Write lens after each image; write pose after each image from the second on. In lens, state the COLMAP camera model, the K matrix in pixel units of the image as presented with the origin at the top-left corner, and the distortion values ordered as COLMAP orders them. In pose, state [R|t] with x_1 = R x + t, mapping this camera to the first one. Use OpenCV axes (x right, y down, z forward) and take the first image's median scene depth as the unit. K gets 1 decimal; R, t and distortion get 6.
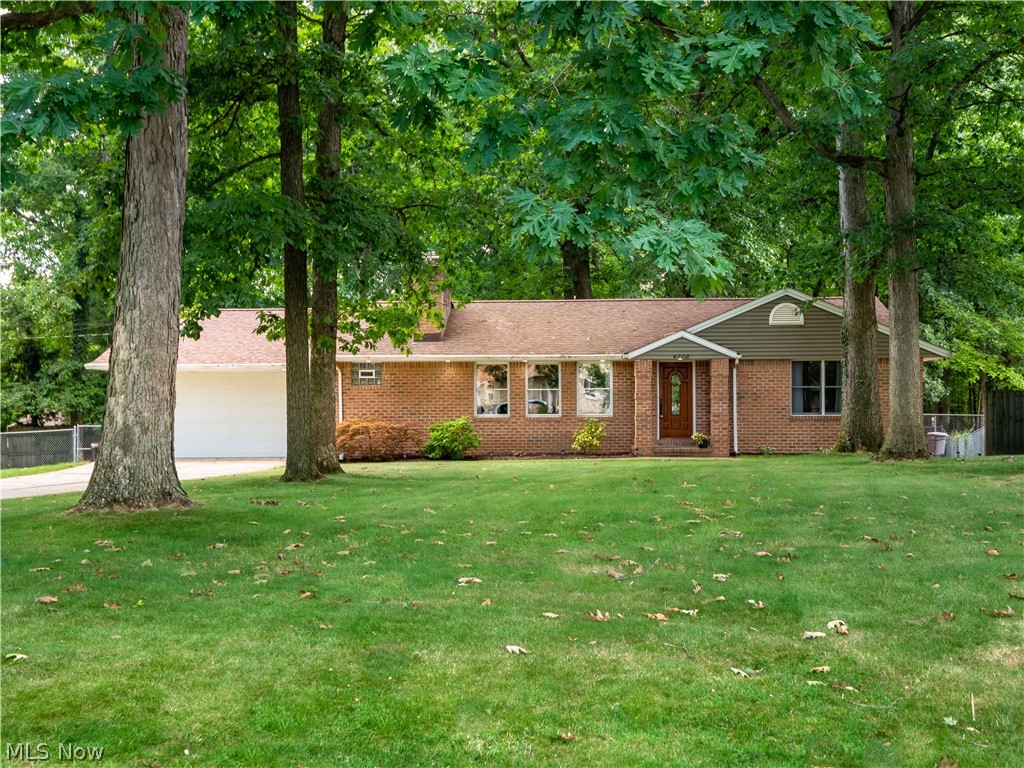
lens RADIAL K [[1065.3, 0, 514.0], [0, 1065.3, 388.8], [0, 0, 1]] dist [0.020850, 0.000000]
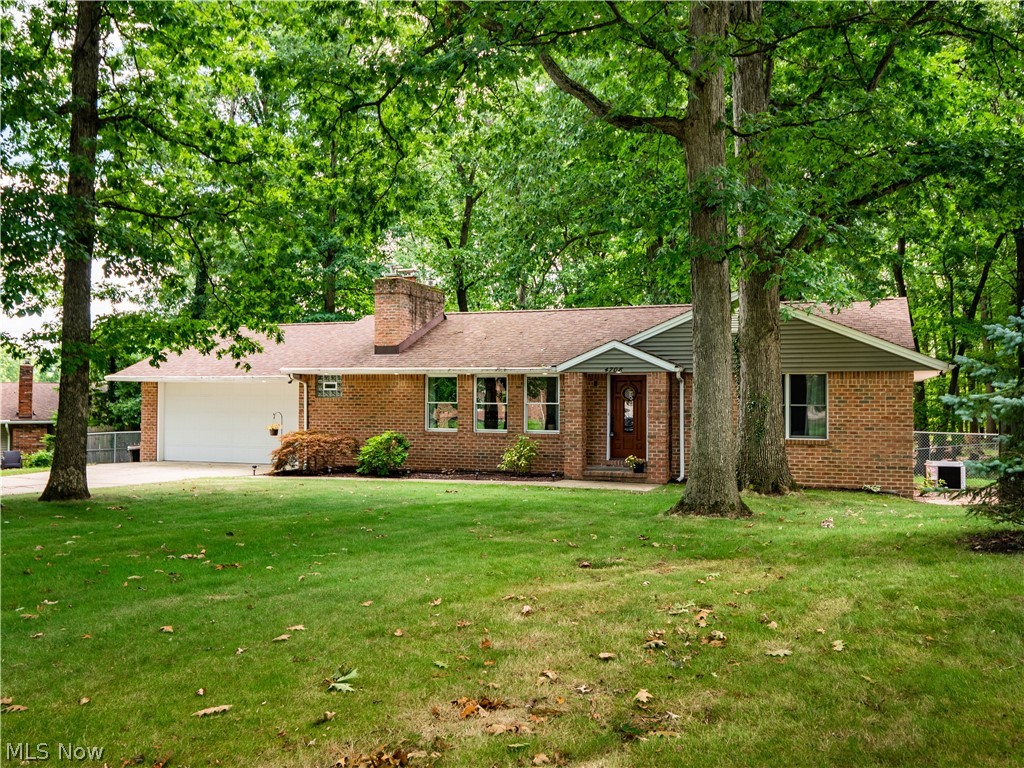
lens RADIAL K [[897.3, 0, 509.7], [0, 897.3, 377.3], [0, 0, 1]] dist [0.008208, -0.001578]
pose [[0.943579, 0.003115, -0.331132, 0.318882], [-0.006477, 0.999938, -0.009049, -0.016249], [0.331084, 0.010683, 0.943541, 0.255290]]
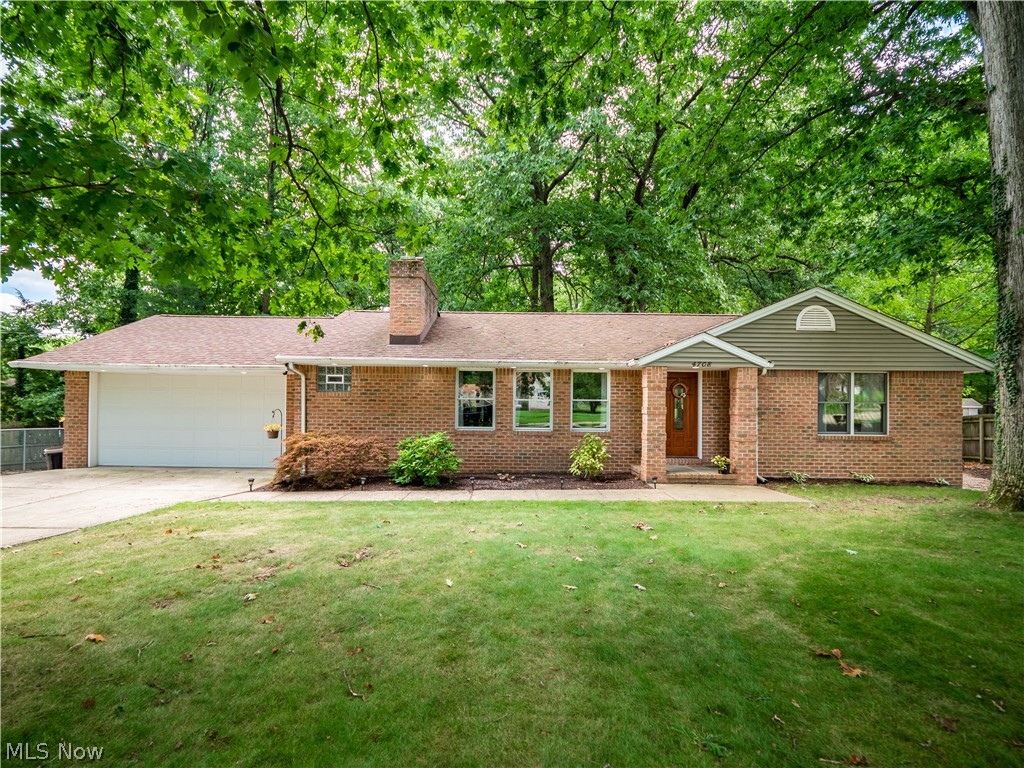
lens RADIAL K [[470.9, 0, 503.7], [0, 470.9, 399.8], [0, 0, 1]] dist [-0.005940, -0.000402]
pose [[0.999516, 0.016575, 0.026312, -0.007679], [-0.017028, 0.999709, 0.017113, -0.006027], [-0.026020, -0.017552, 0.999507, 0.624010]]
